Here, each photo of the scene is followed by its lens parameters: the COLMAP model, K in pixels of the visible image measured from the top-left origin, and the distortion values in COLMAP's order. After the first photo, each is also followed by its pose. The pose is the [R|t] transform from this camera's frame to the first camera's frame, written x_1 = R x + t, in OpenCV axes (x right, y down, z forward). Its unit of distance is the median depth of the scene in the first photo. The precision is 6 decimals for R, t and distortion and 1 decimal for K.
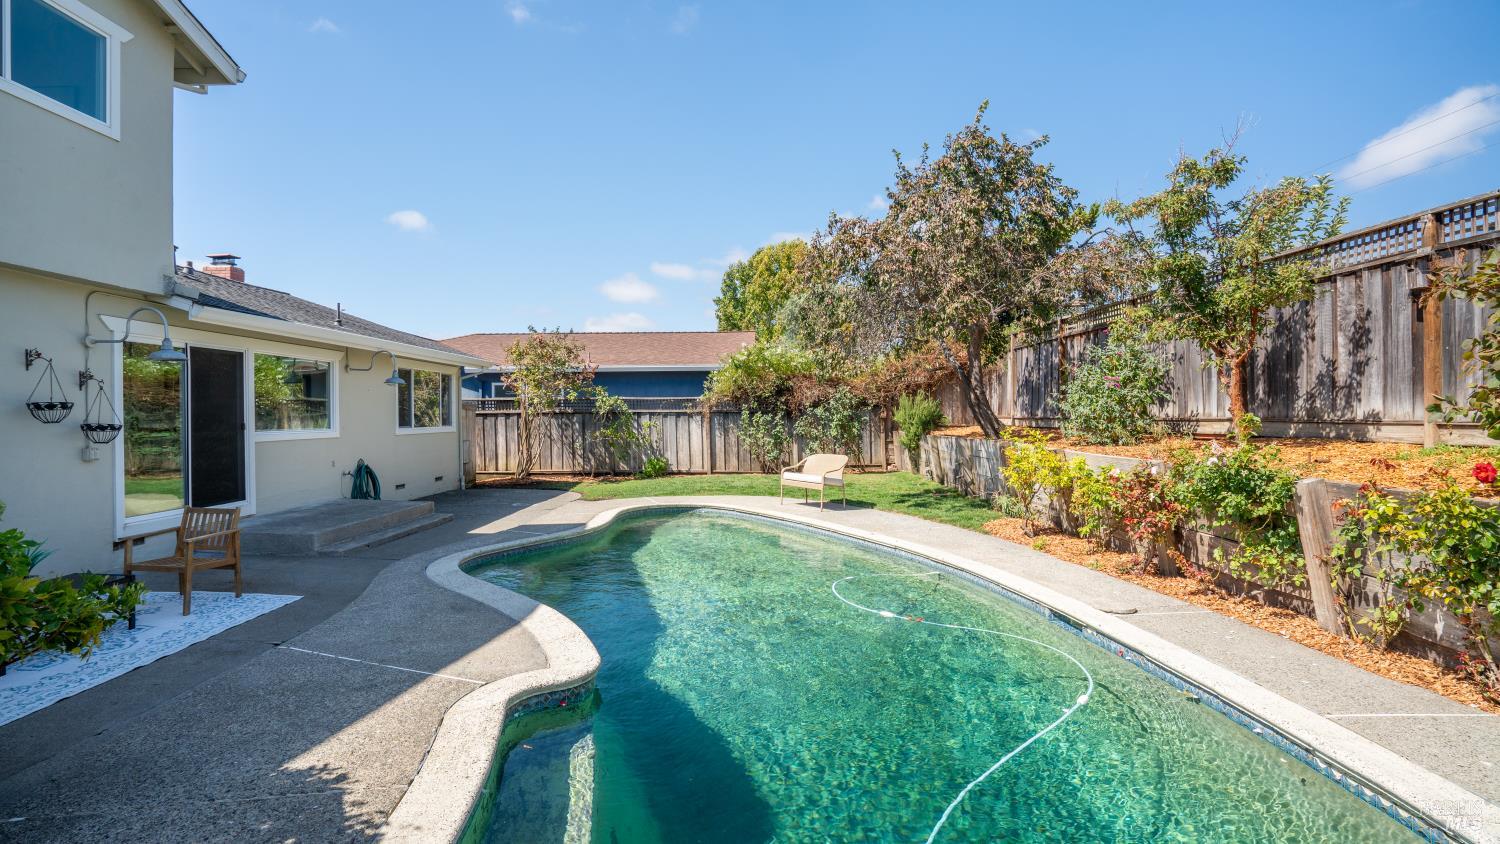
lens RADIAL K [[709.2, 0, 748.8], [0, 709.2, 404.8], [0, 0, 1]] dist [0.000310, 0.000598]
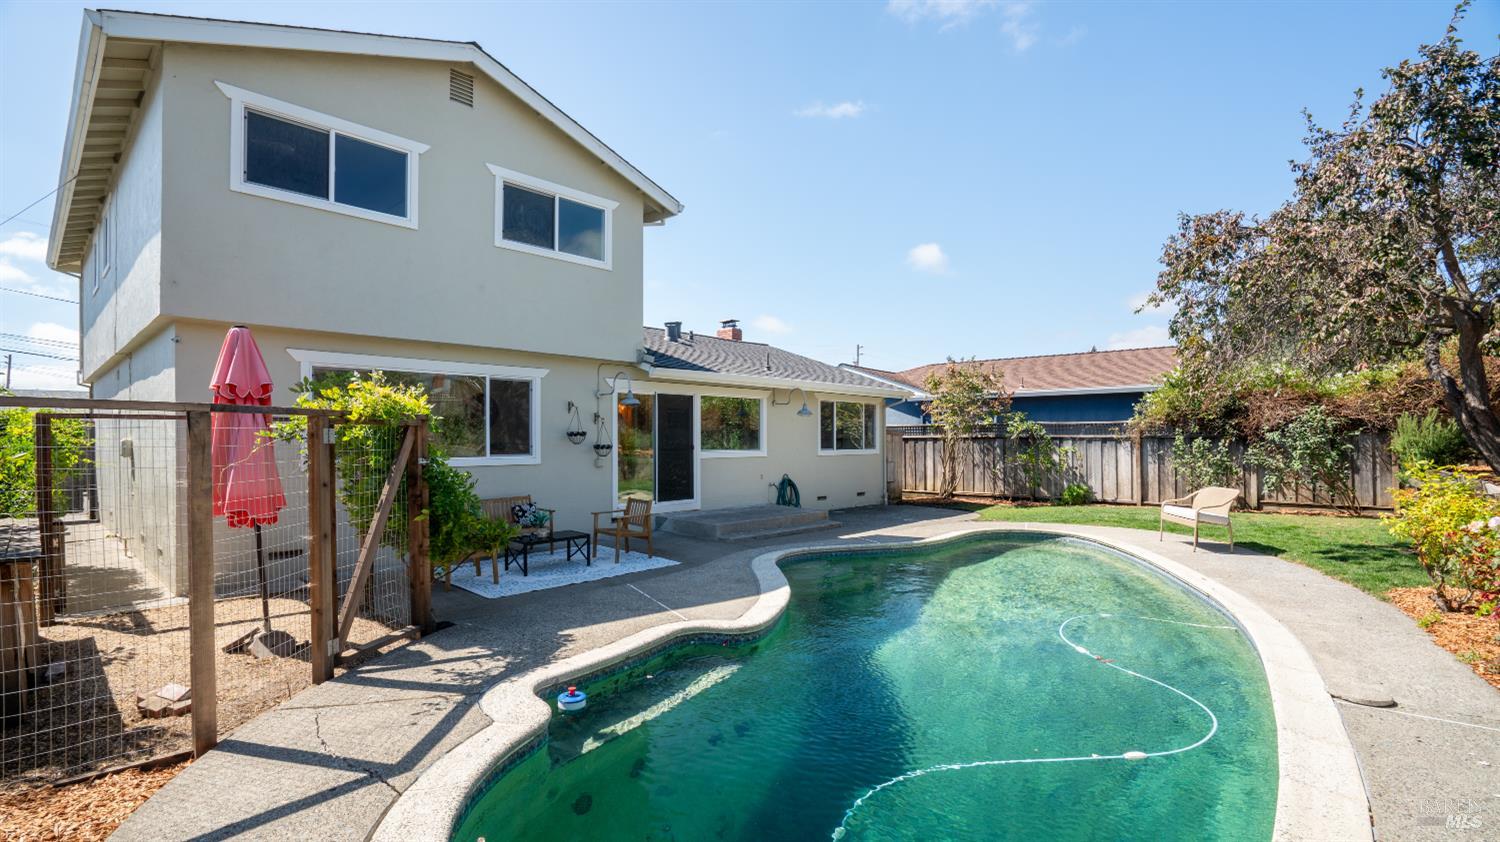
lens RADIAL K [[714.0, 0, 750.0], [0, 714.0, 421.0], [0, 0, 1]] dist [-0.034250, 0.000450]
pose [[0.769835, -0.011117, -0.638147, 0.160472], [0.004778, 0.999921, -0.011656, -0.002856], [0.638226, 0.005924, 0.769827, -0.019829]]
